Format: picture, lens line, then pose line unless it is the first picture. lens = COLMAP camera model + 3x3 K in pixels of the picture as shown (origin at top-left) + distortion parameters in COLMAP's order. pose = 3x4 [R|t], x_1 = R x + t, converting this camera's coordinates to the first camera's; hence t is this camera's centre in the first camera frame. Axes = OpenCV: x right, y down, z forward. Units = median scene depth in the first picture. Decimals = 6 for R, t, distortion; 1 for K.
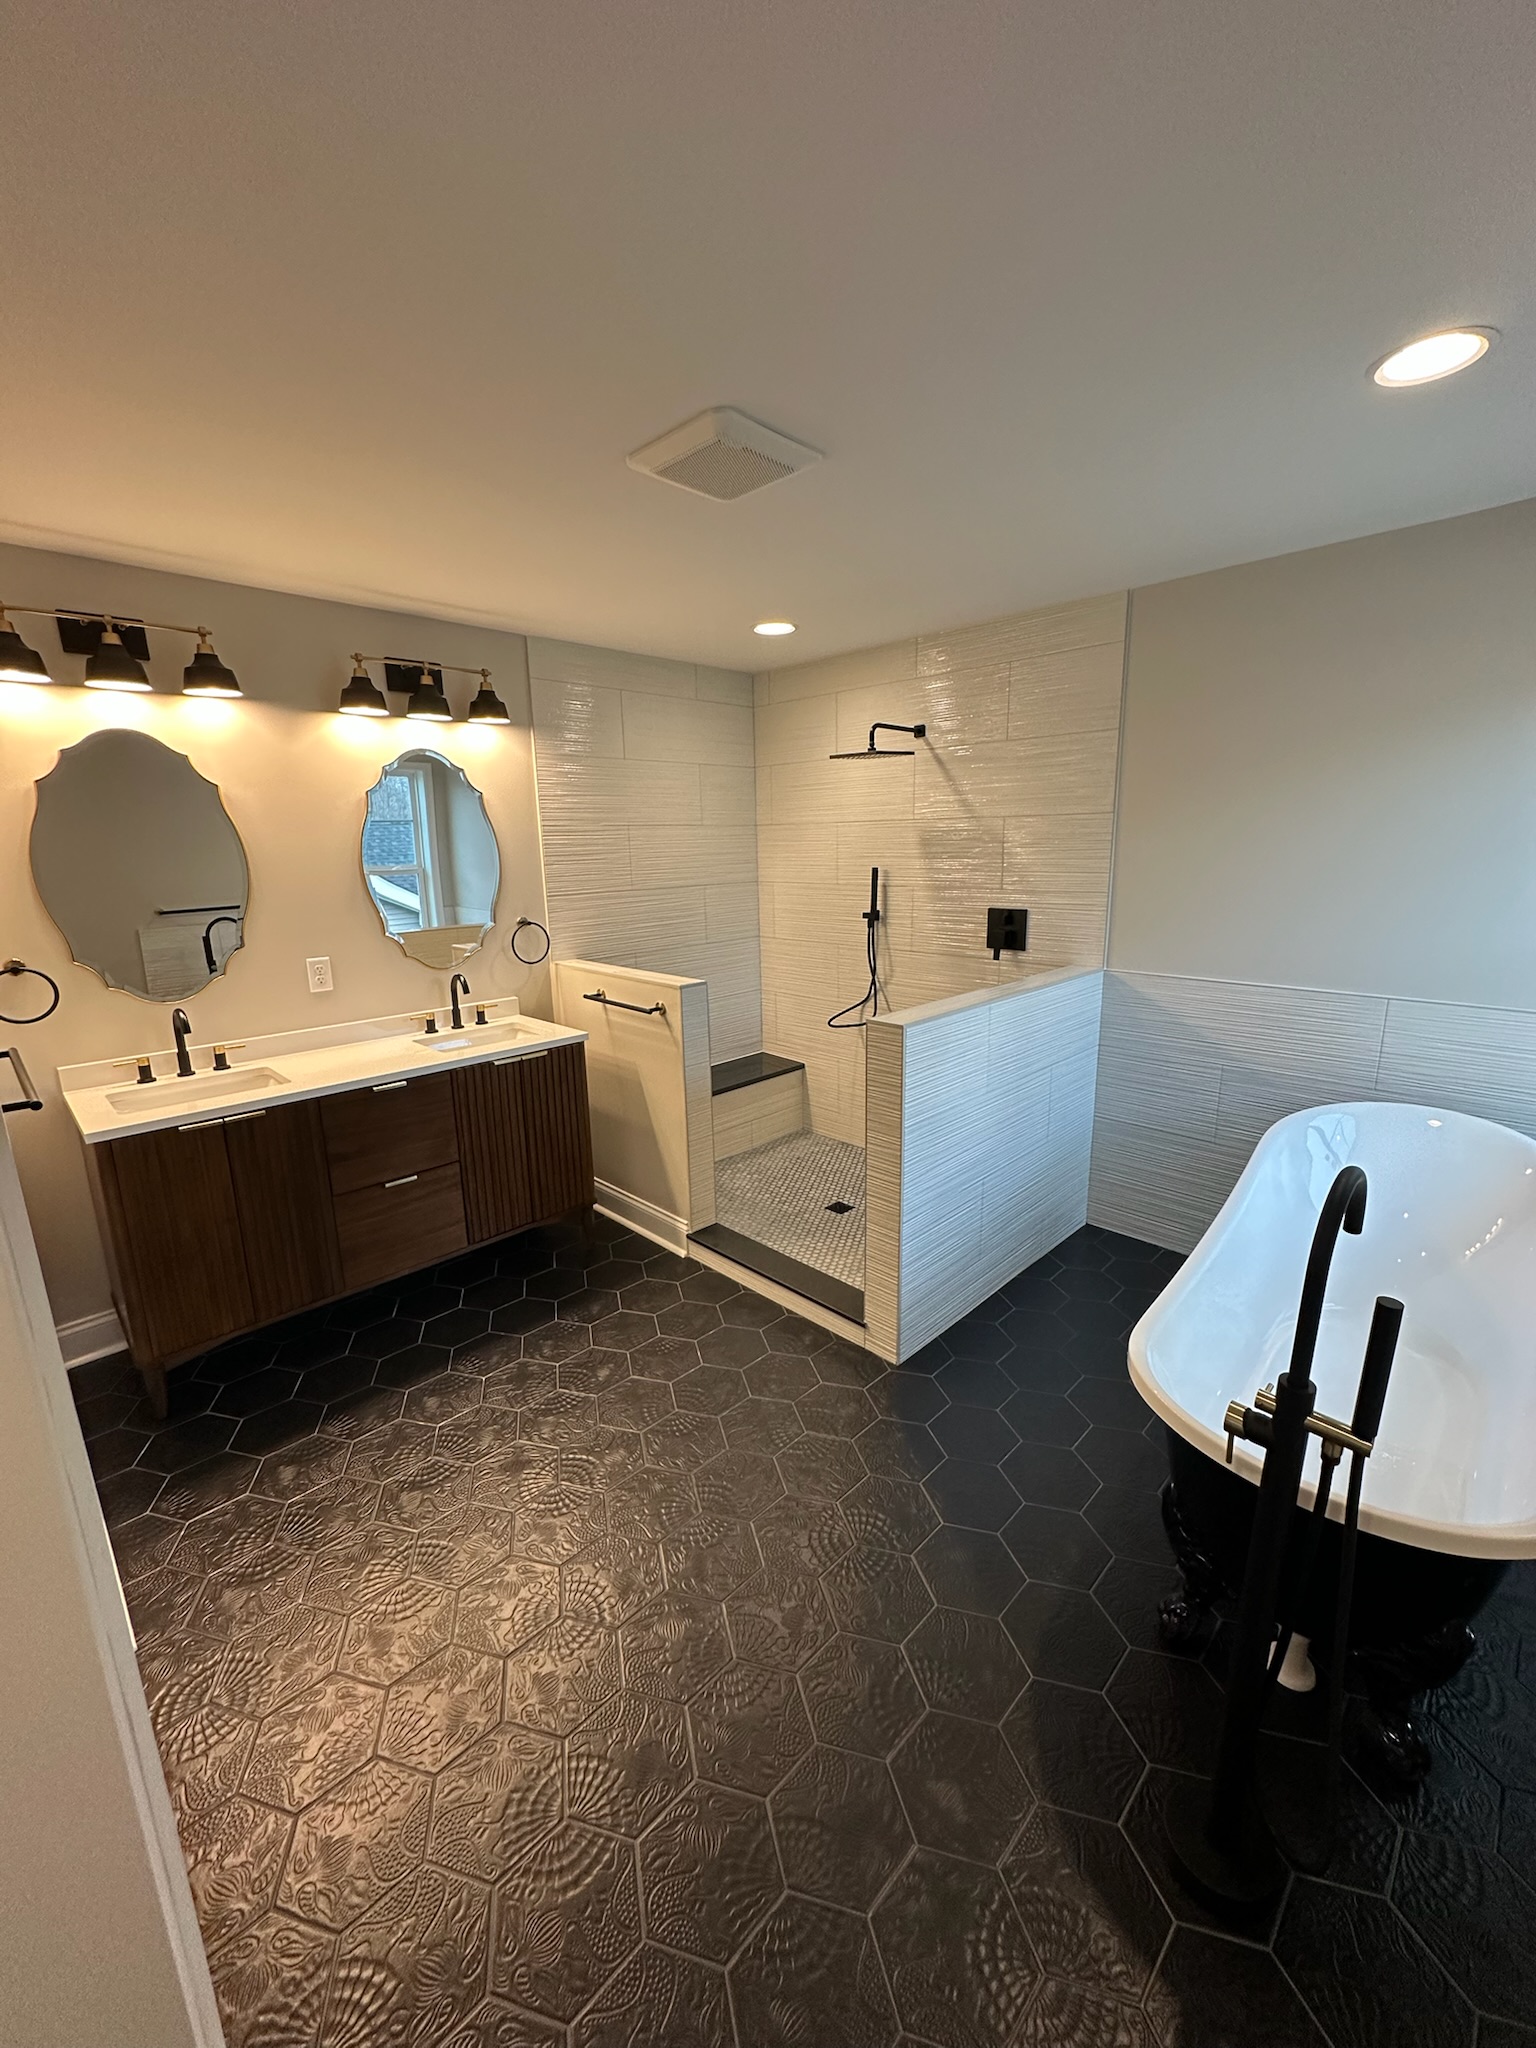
lens RADIAL K [[815.1, 0, 770.6], [0, 815.1, 1021.5], [0, 0, 1]] dist [-0.002968, 0.000981]
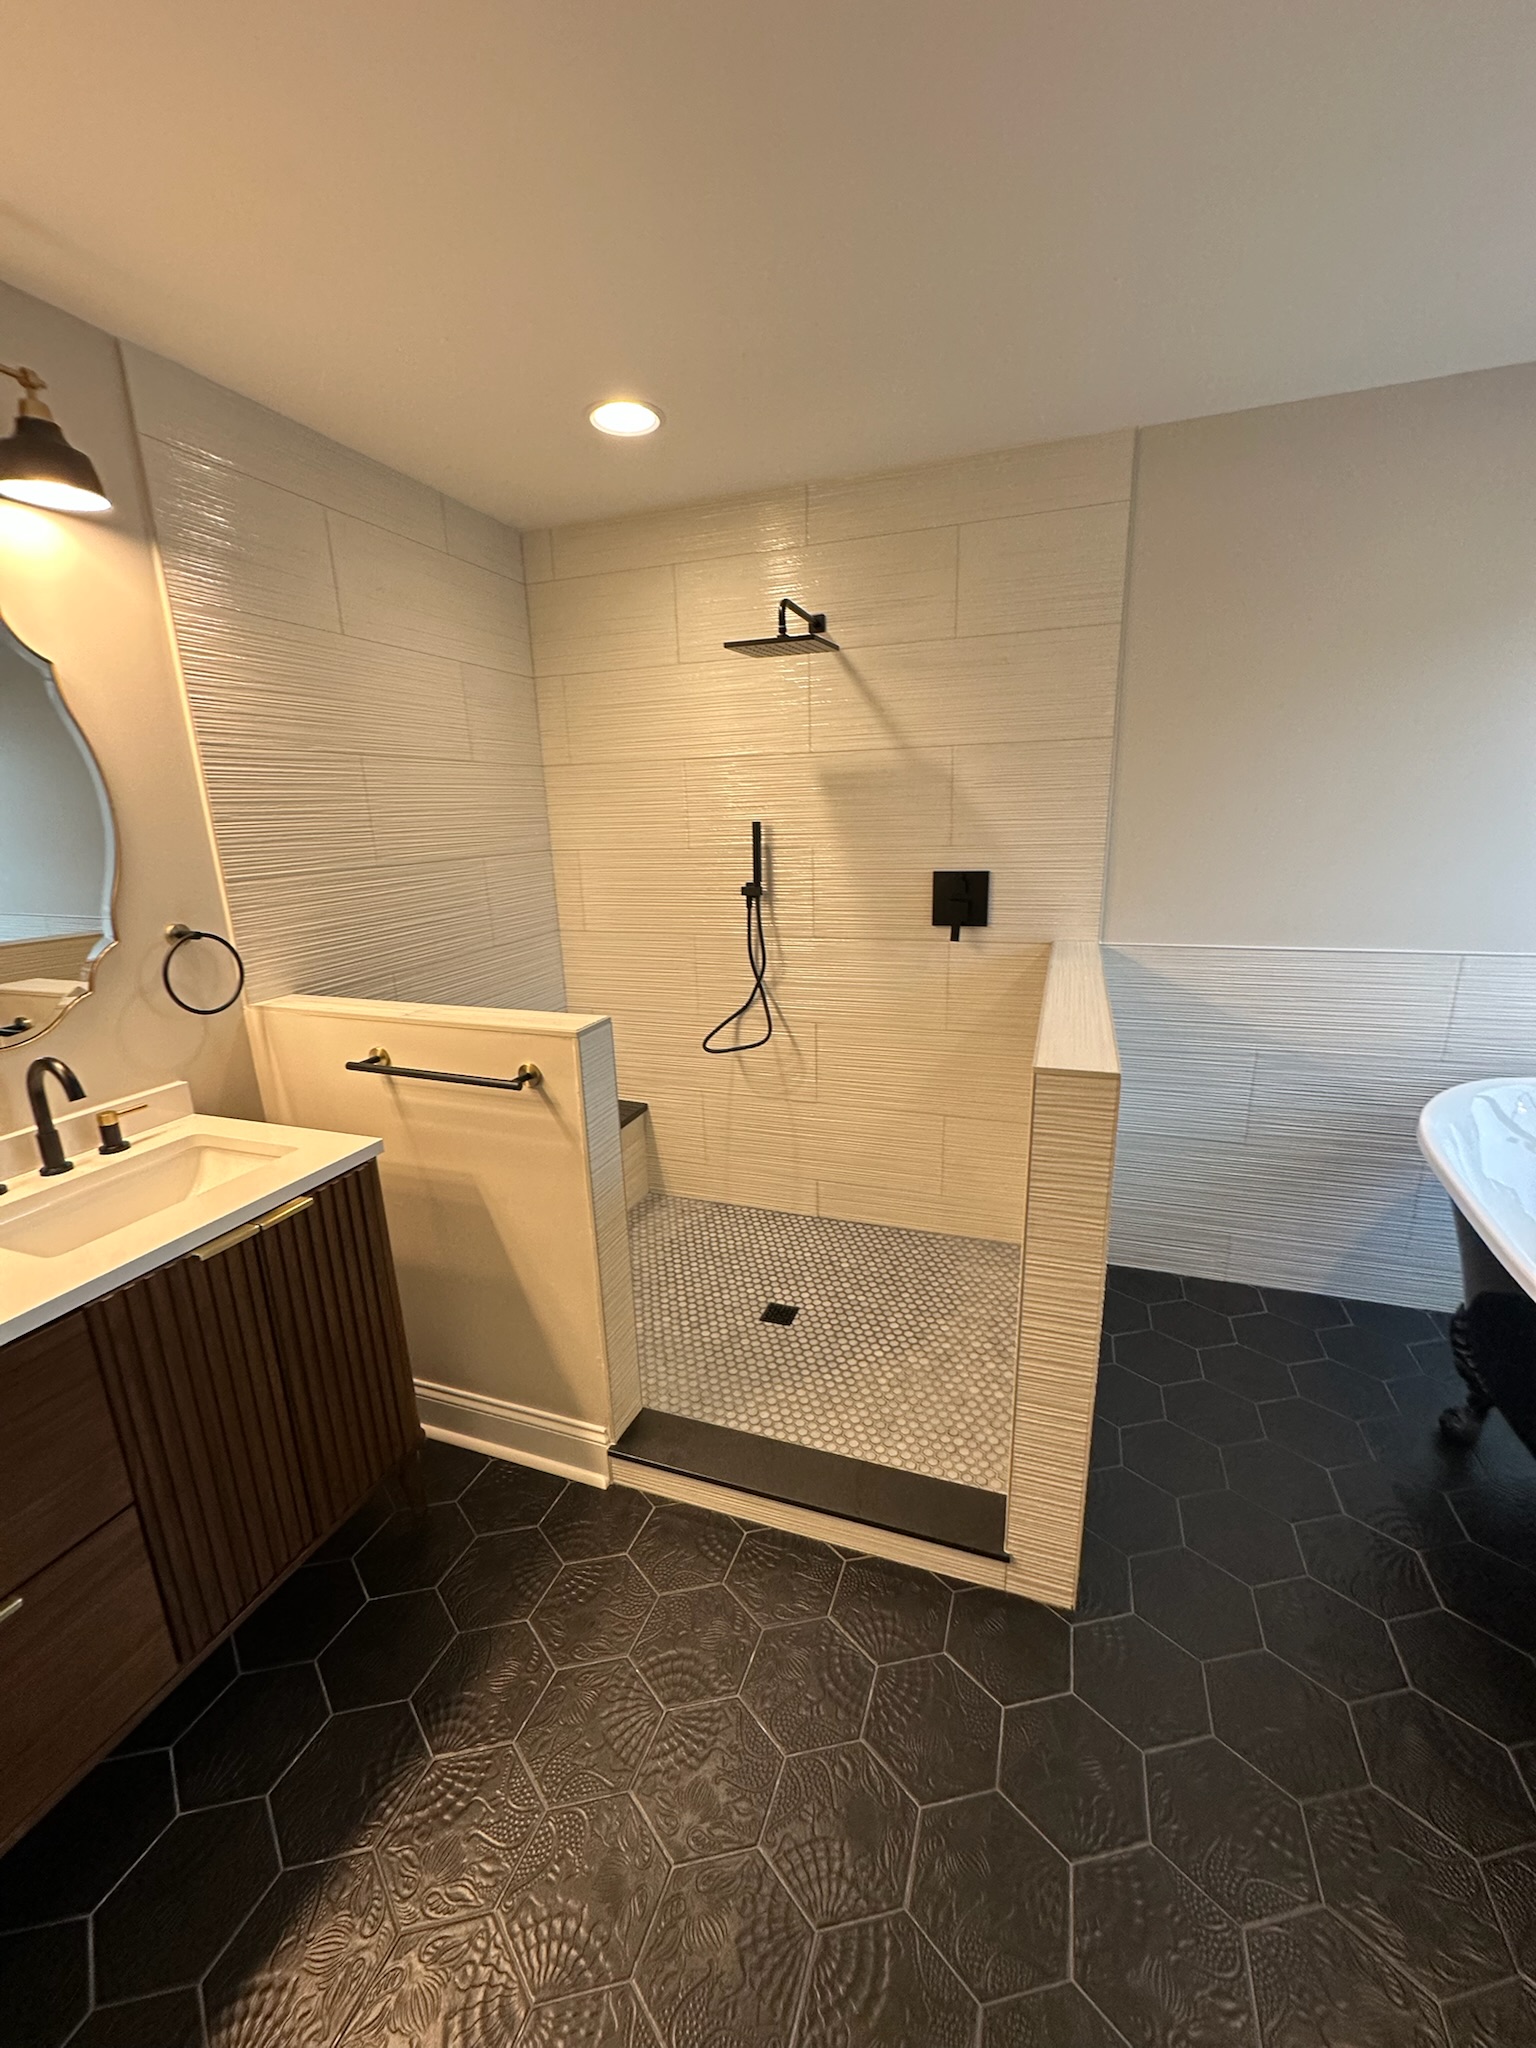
lens RADIAL K [[815.1, 0, 770.6], [0, 815.1, 1021.5], [0, 0, 1]] dist [-0.002968, 0.000981]
pose [[0.904780, -0.112848, 0.410656, -0.212680], [0.102729, 0.993612, 0.046706, -0.061531], [-0.413303, -0.000073, 0.910593, 0.442174]]
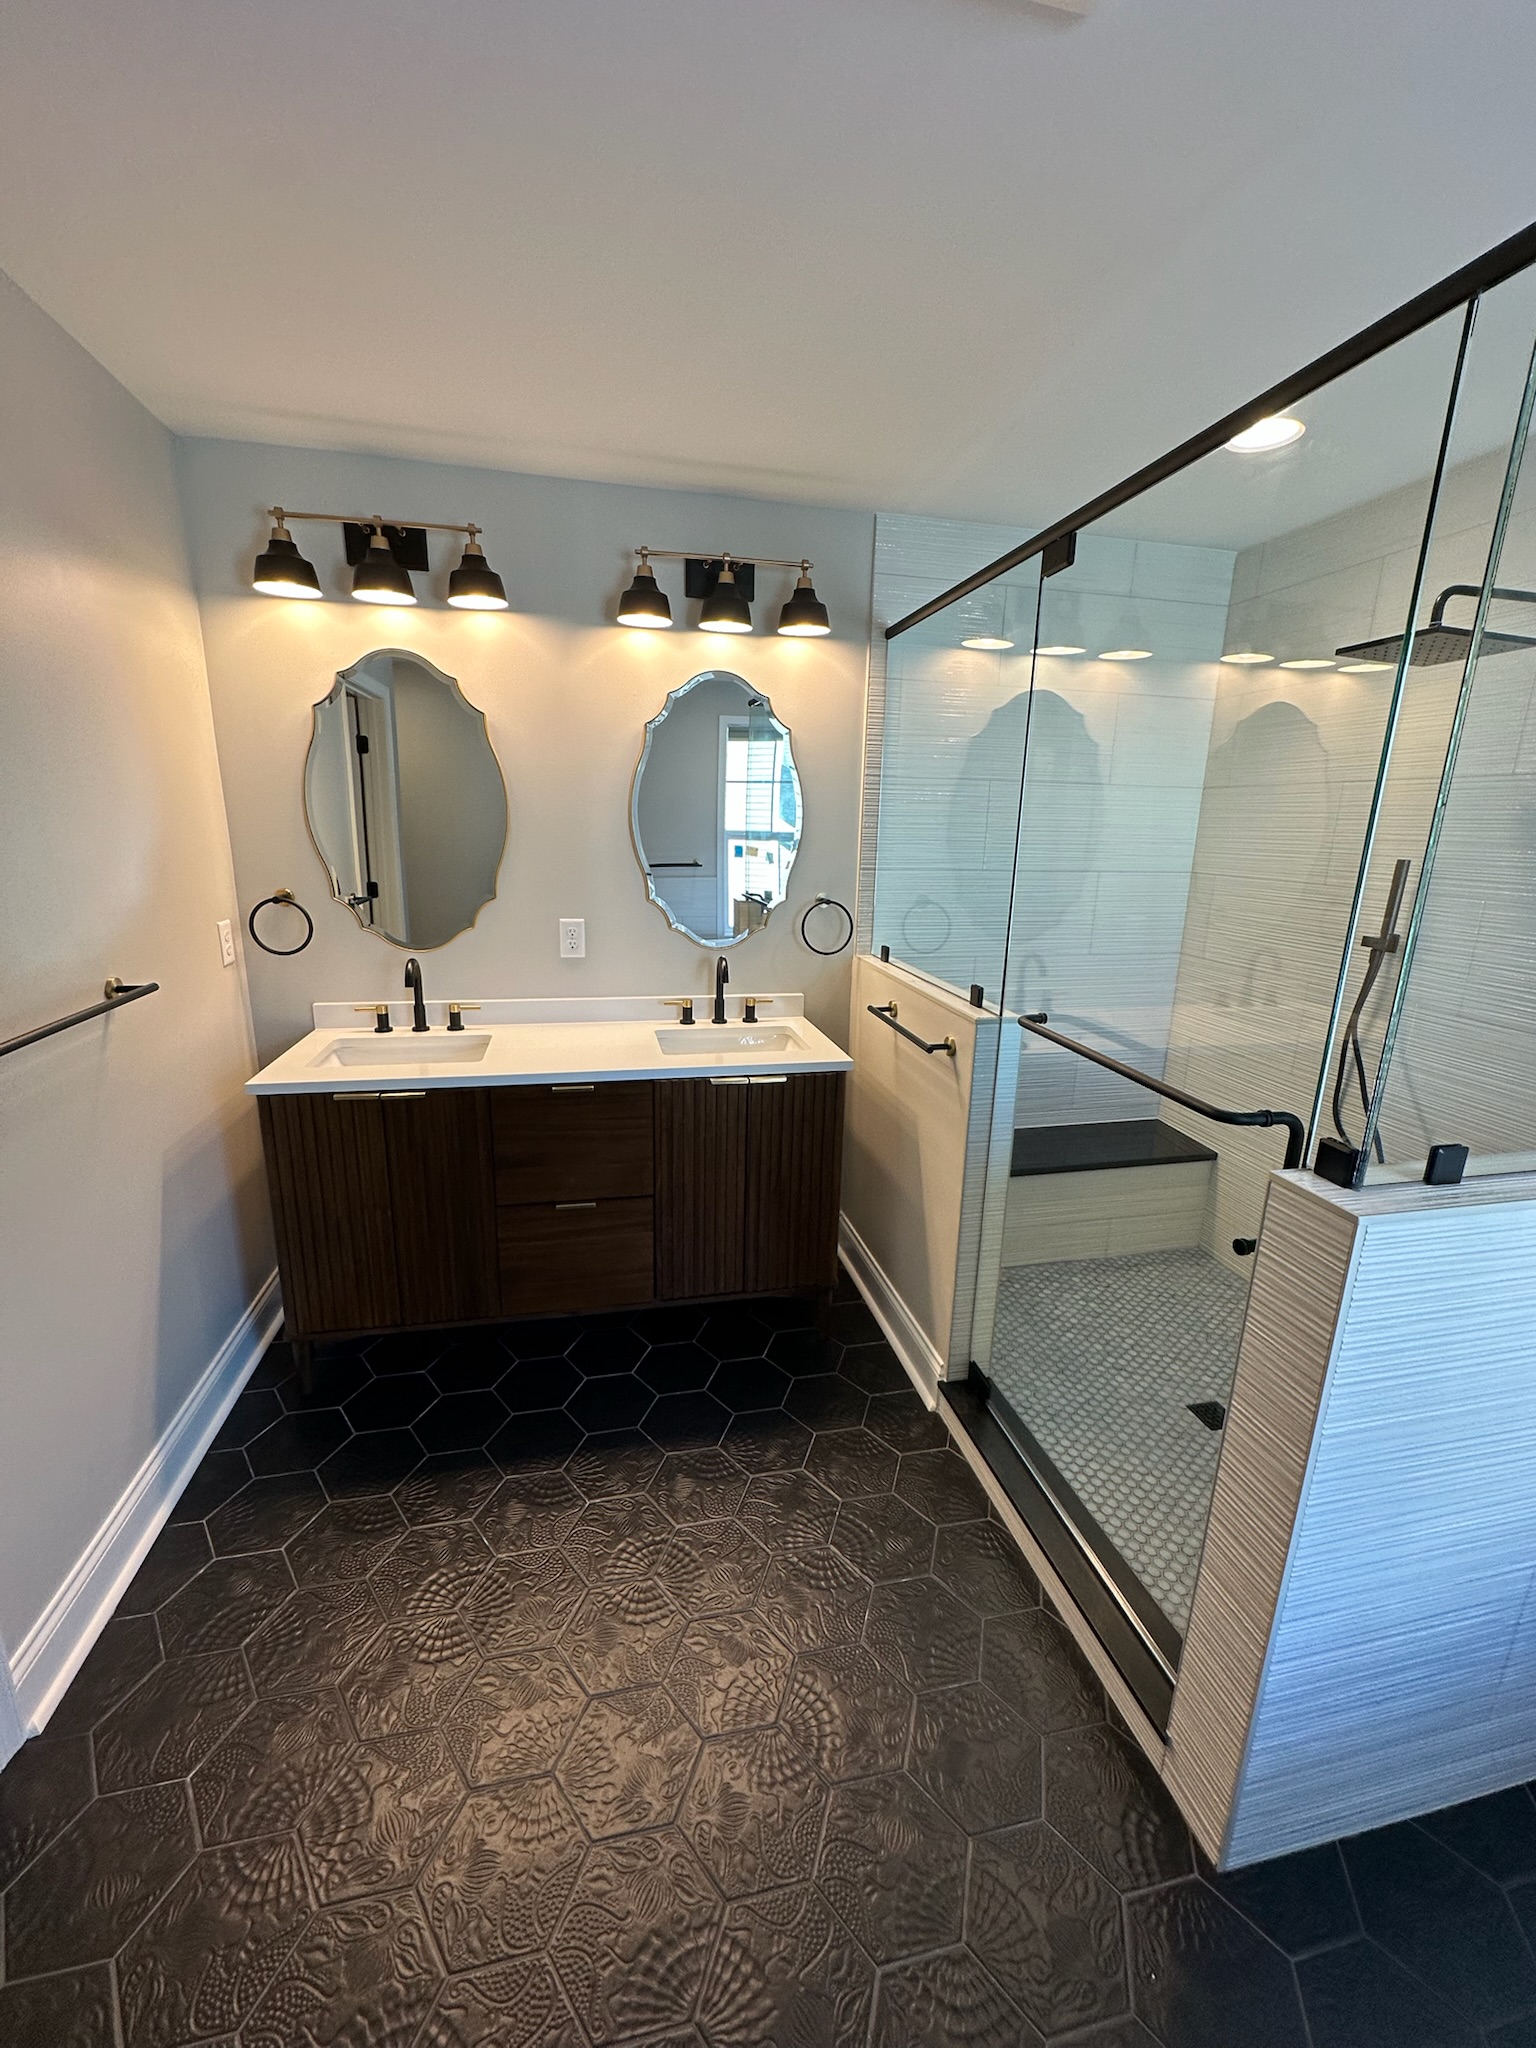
lens RADIAL K [[815.1, 0, 770.6], [0, 815.1, 1021.5], [0, 0, 1]] dist [-0.002968, 0.000981]
pose [[0.844688, 0.165242, -0.509115, 0.077742], [-0.155037, 0.985913, 0.062769, -0.055929], [0.512315, 0.025911, 0.858407, 0.358387]]
